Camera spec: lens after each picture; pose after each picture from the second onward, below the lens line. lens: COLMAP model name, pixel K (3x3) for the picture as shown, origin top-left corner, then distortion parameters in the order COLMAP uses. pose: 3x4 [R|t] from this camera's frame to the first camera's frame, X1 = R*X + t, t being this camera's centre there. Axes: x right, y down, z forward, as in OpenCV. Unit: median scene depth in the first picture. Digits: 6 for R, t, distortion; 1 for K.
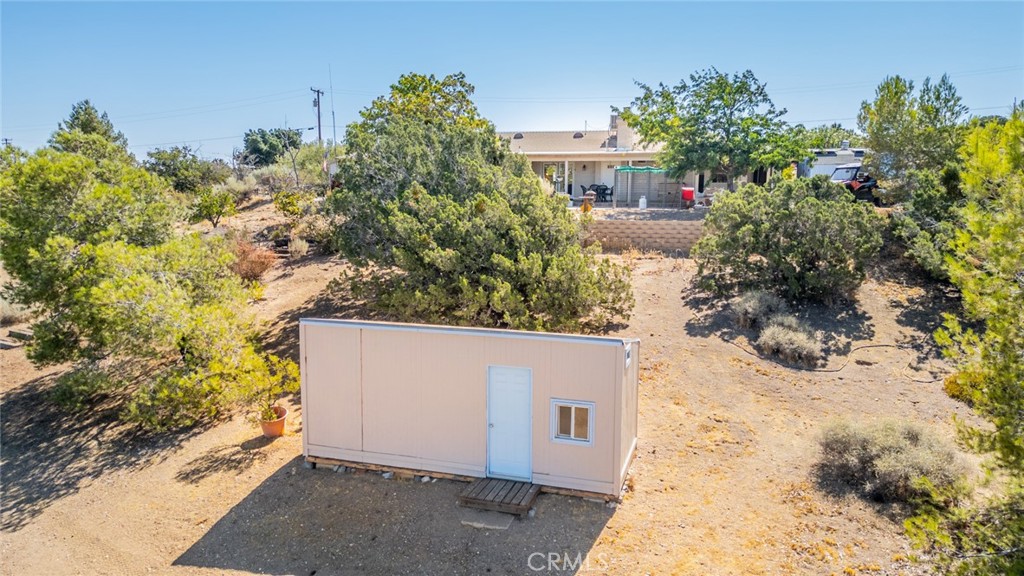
lens RADIAL K [[712.6, 0, 513.6], [0, 712.6, 286.3], [0, 0, 1]] dist [0.034843, -0.014850]
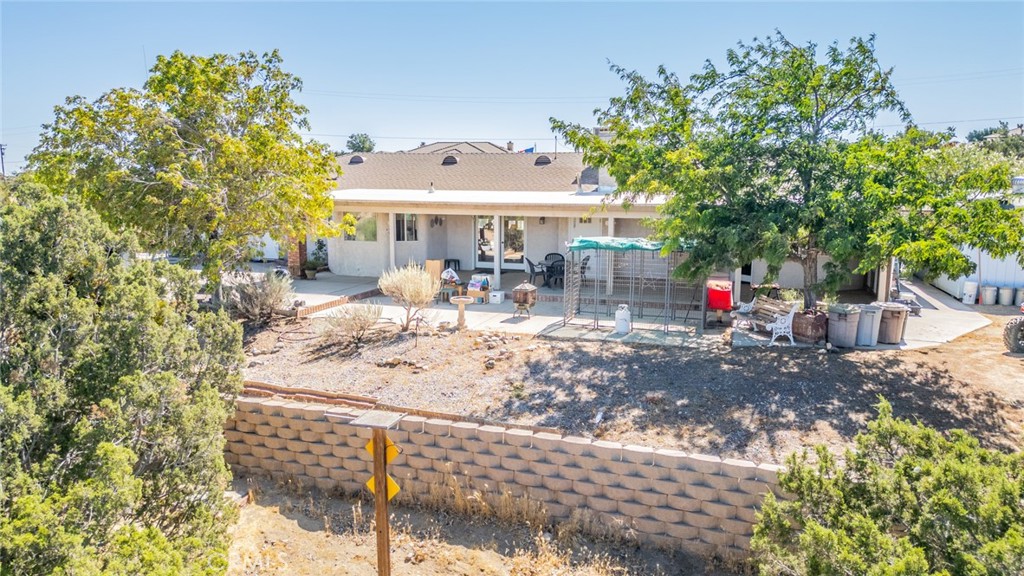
lens RADIAL K [[712.6, 0, 509.8], [0, 712.6, 288.8], [0, 0, 1]] dist [0.034843, -0.014850]
pose [[0.998155, 0.012147, -0.059497, 0.135916], [-0.011535, 0.999877, 0.010625, -0.143267], [0.059618, -0.009919, 0.998172, 0.524536]]
